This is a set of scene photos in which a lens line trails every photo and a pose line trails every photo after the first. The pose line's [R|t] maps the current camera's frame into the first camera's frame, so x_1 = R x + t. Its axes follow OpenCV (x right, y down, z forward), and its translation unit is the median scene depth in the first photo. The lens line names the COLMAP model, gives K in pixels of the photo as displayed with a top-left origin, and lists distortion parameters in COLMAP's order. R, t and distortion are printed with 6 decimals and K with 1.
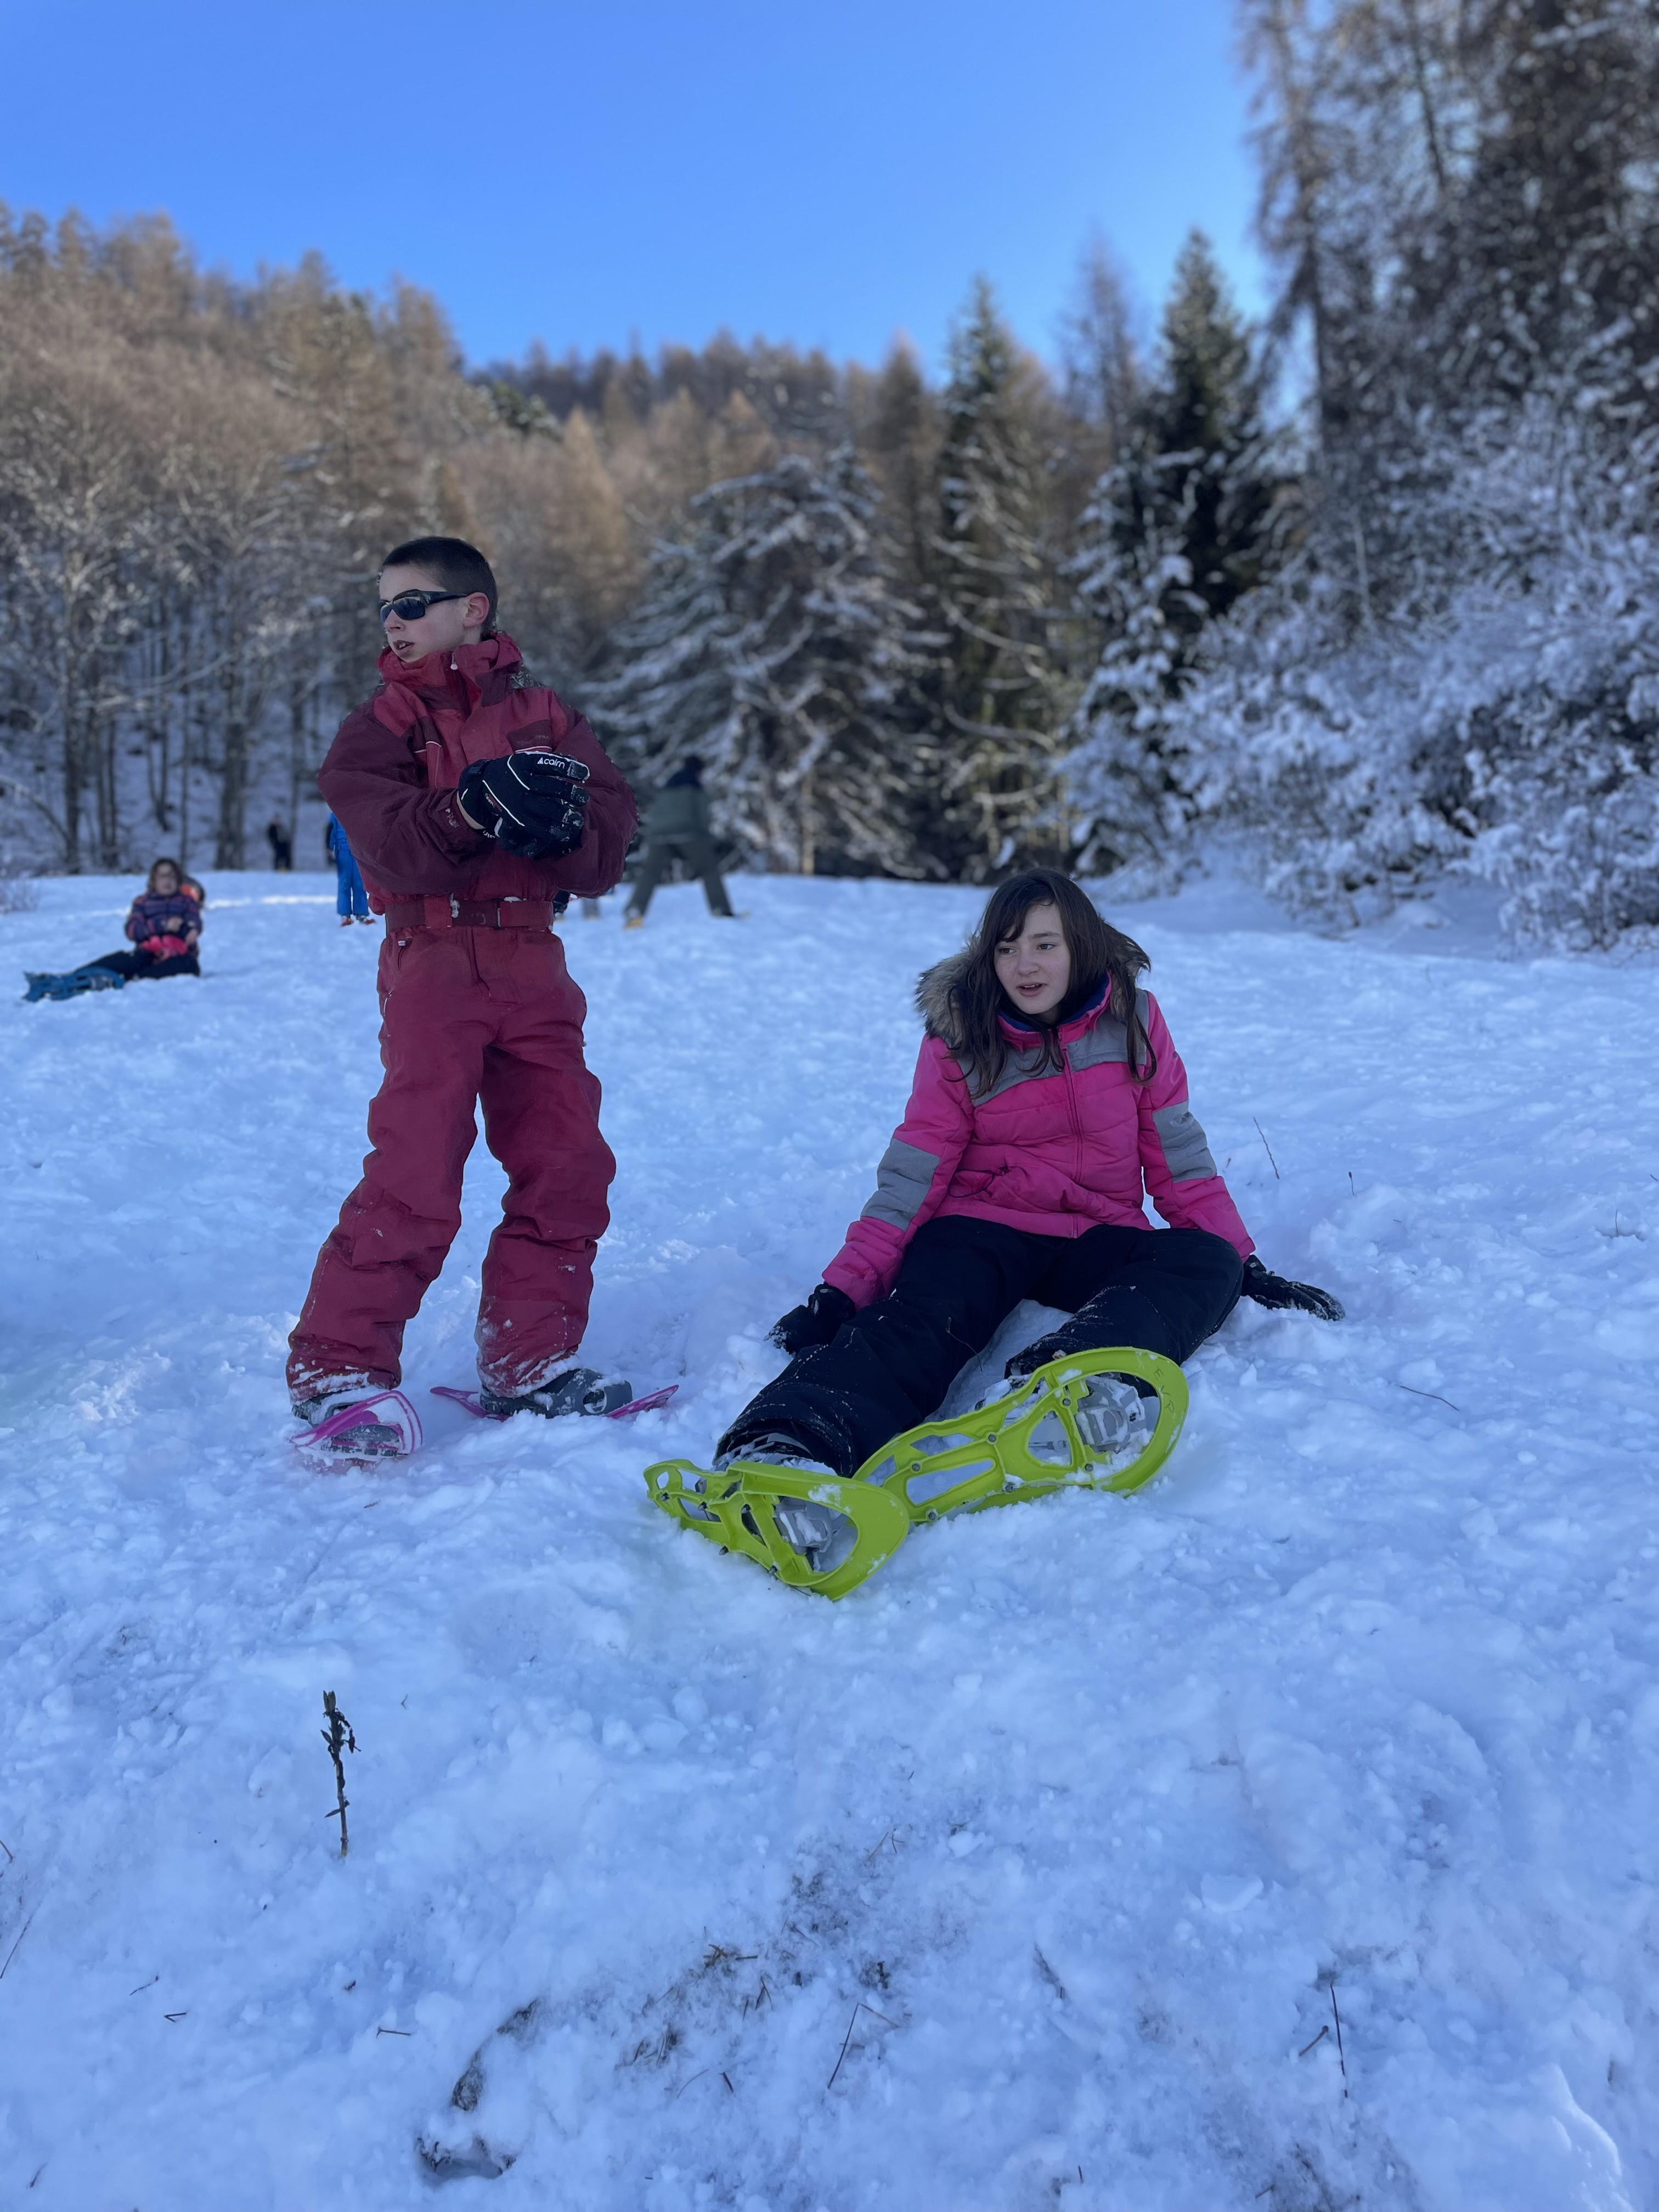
lens RADIAL K [[1671.6, 0, 827.3], [0, 1671.6, 1080.4], [0, 0, 1]] dist [0.098790, -0.124308]
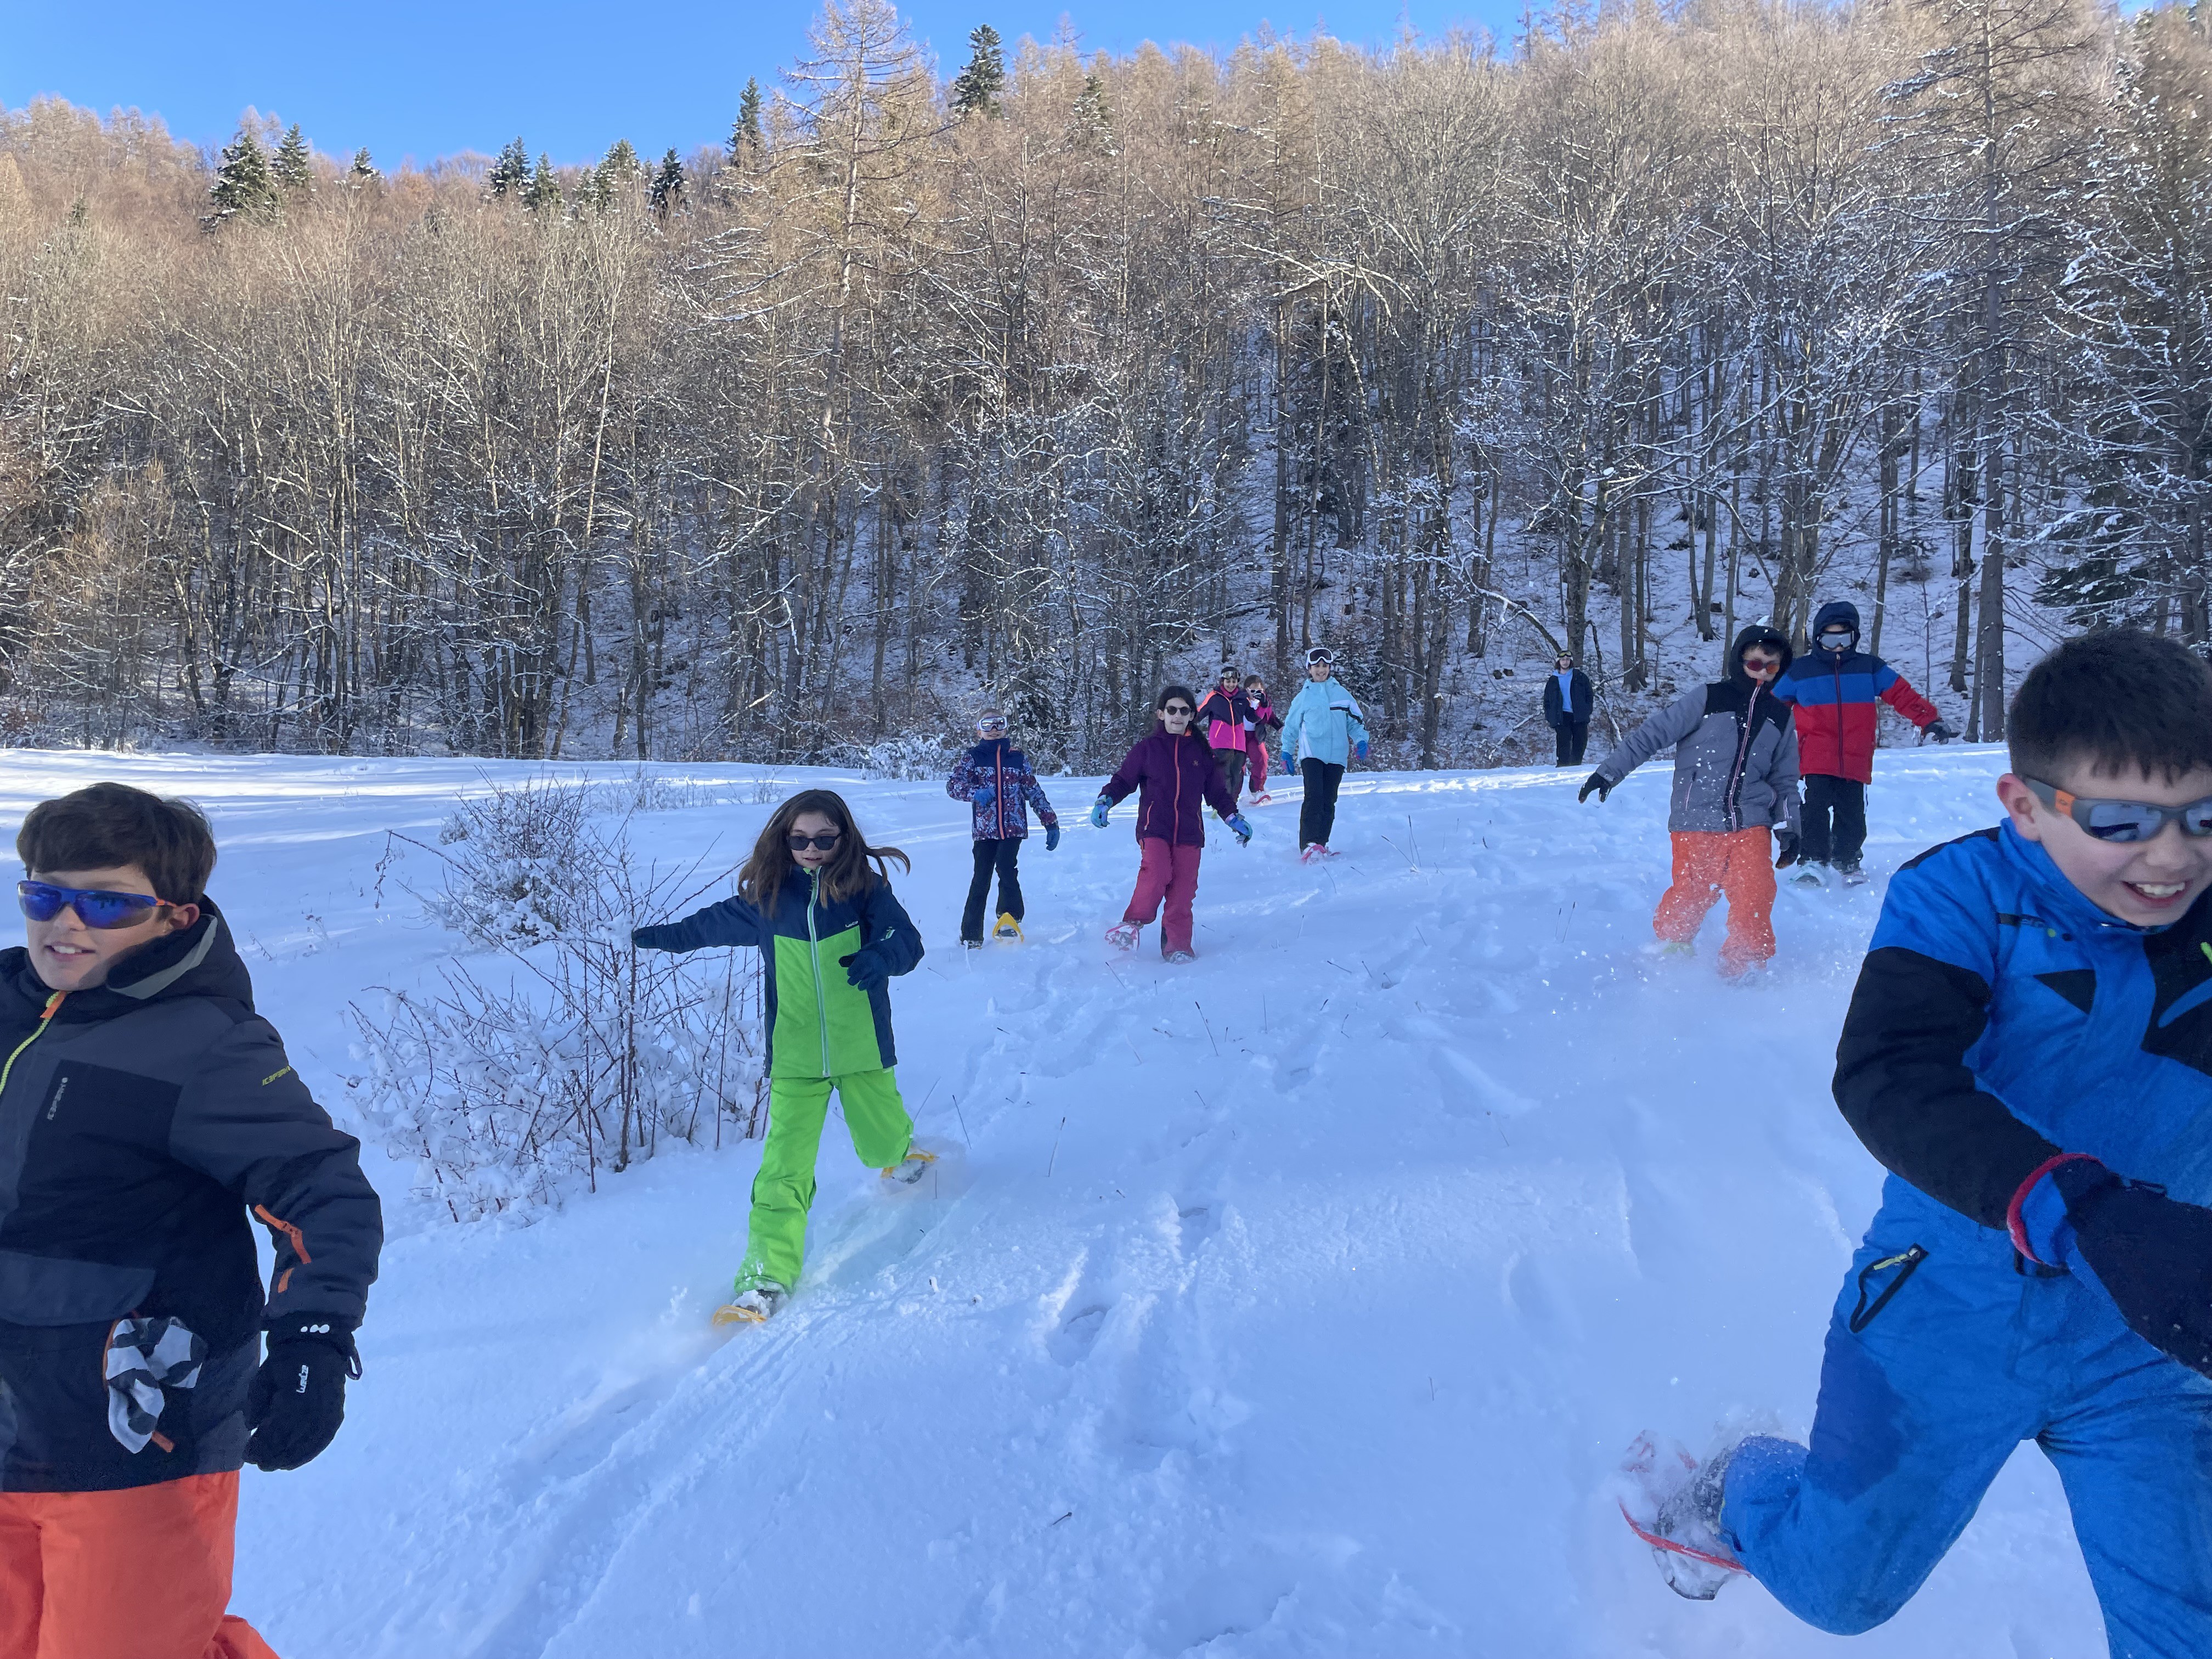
lens RADIAL K [[1671.6, 0, 1080.2], [0, 1671.6, 844.8], [0, 0, 1]] dist [0.098790, -0.124308]
pose [[0.738071, 0.012941, -0.674599, -0.103074], [-0.026265, 0.999609, -0.009560, -0.051189], [0.674212, 0.024774, 0.738122, 0.317049]]
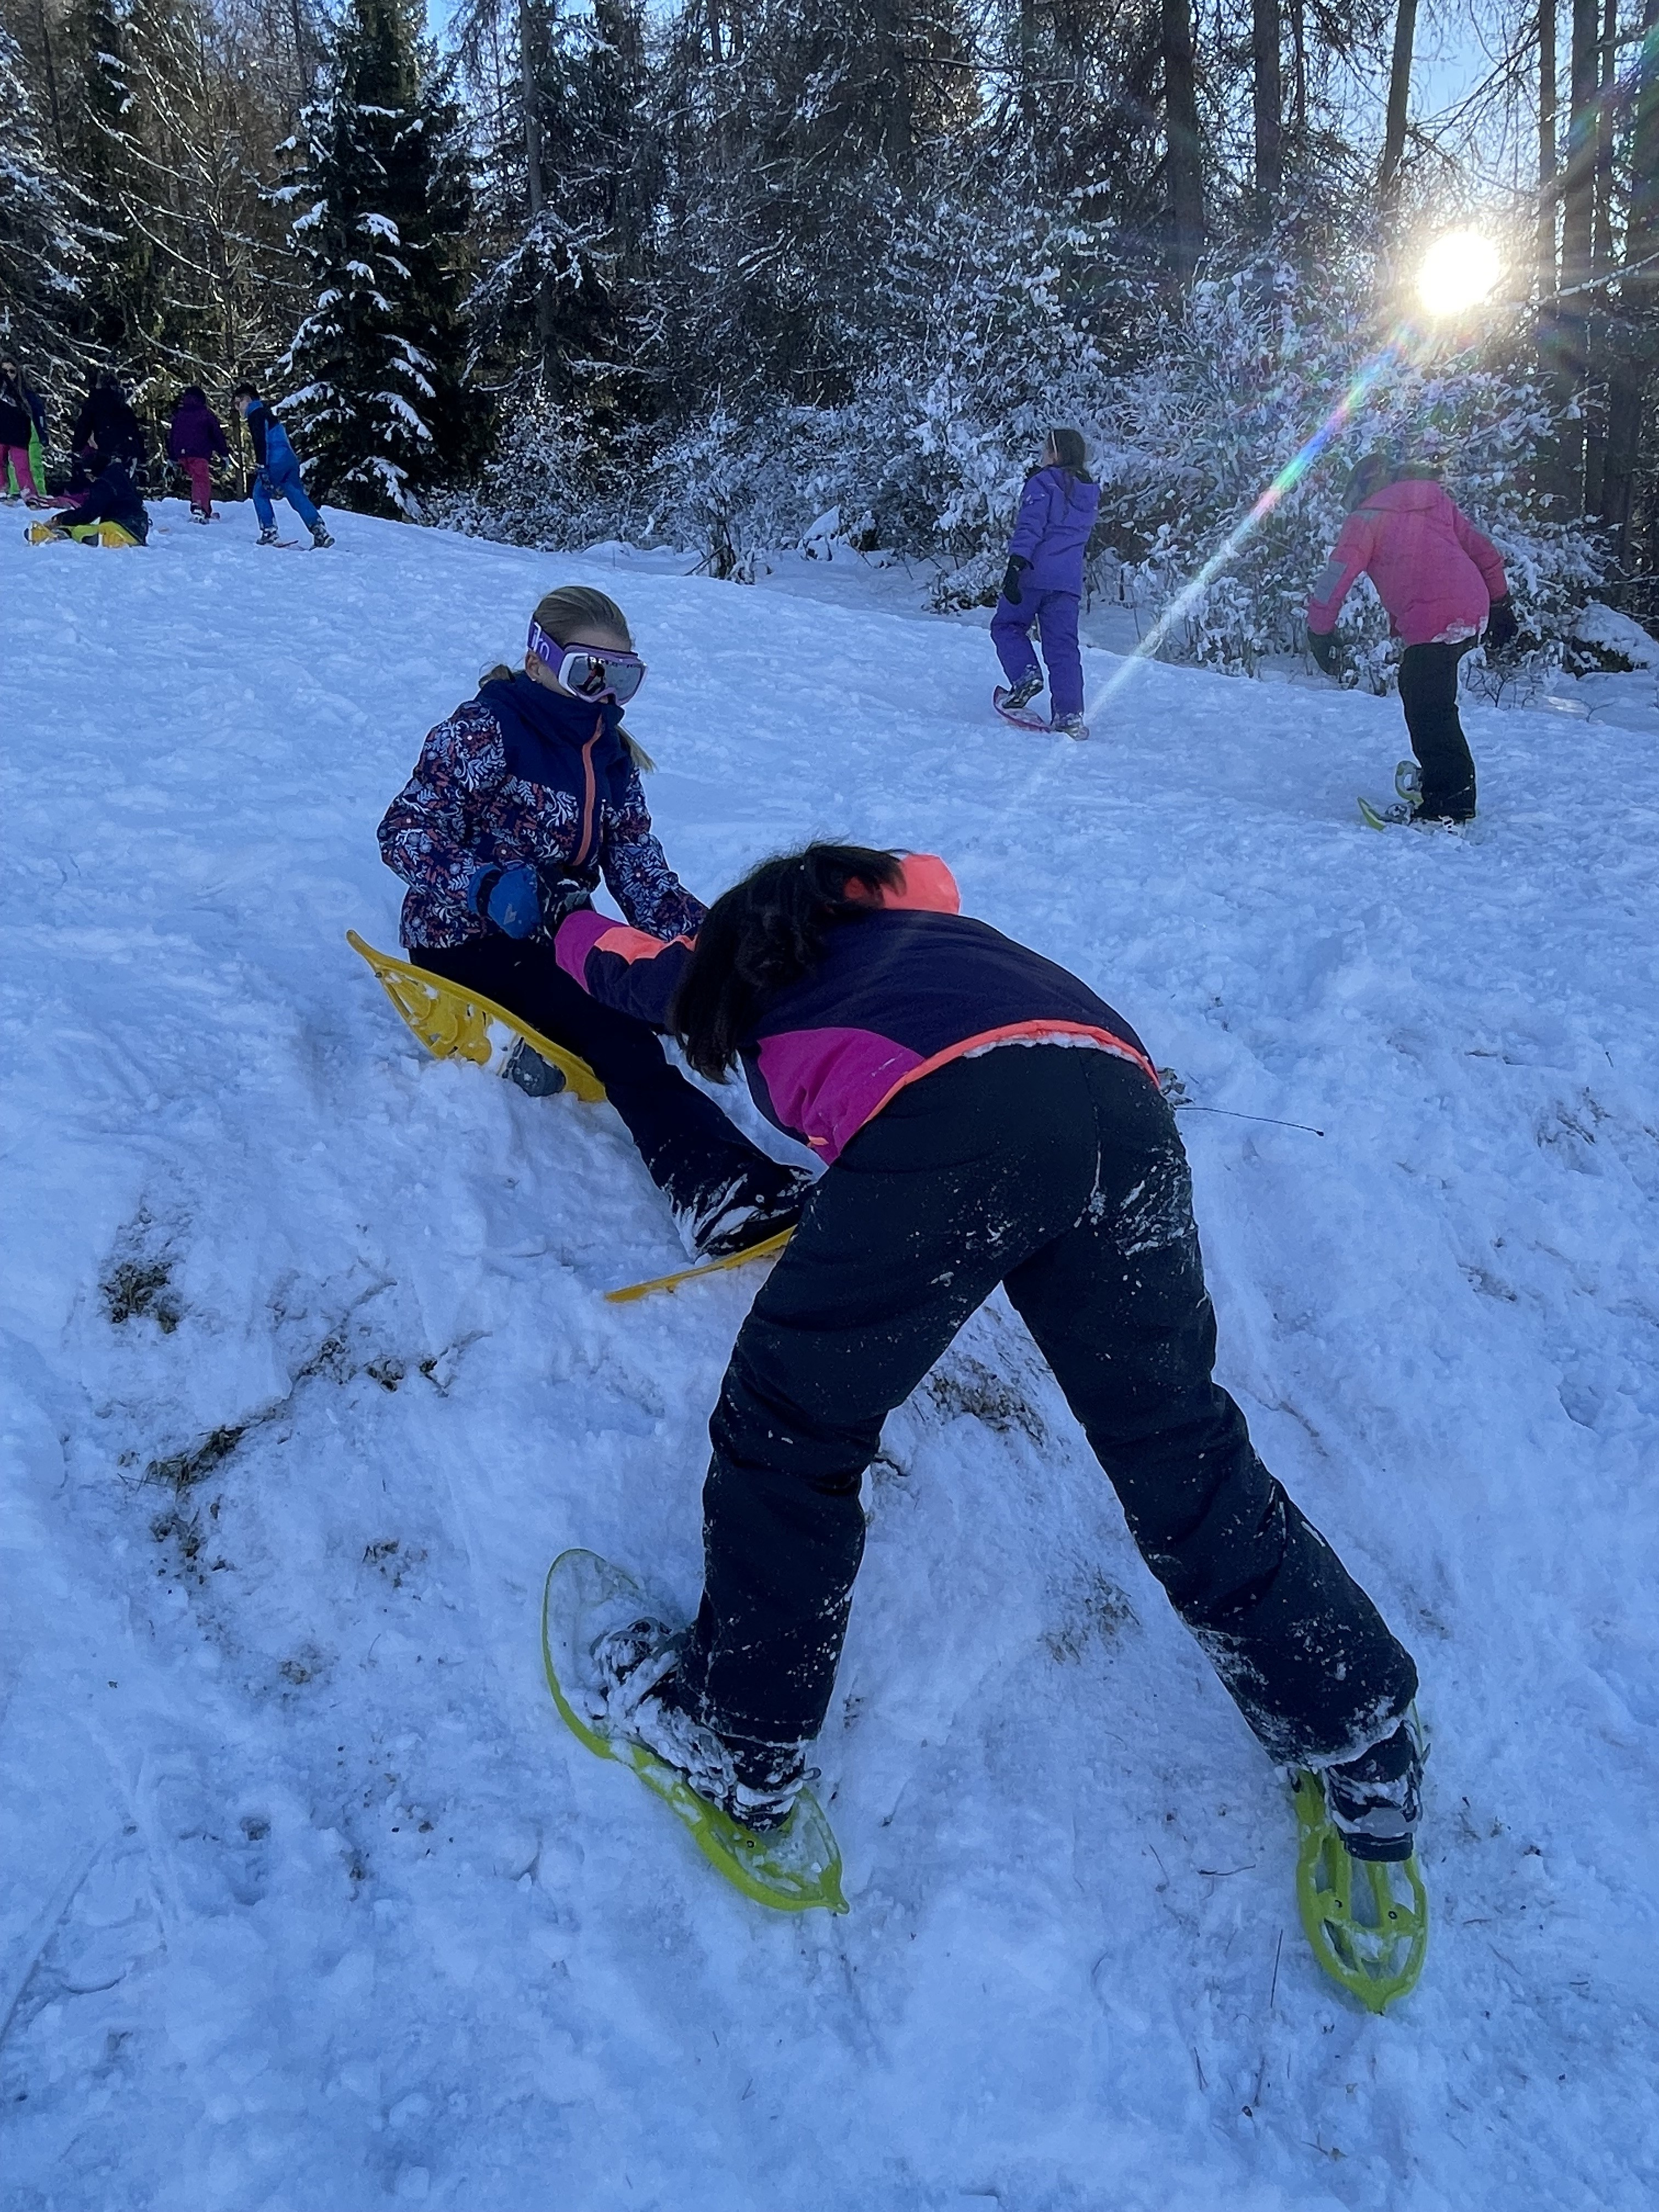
lens RADIAL K [[1485.2, 0, 815.1], [0, 1485.2, 1092.6], [0, 0, 1]] dist [-0.008954, 0.005522]
pose [[0.821454, -0.064917, 0.566568, -0.086192], [-0.067329, 0.975511, 0.209391, 0.004272], [-0.566286, -0.210151, 0.796967, 0.011343]]
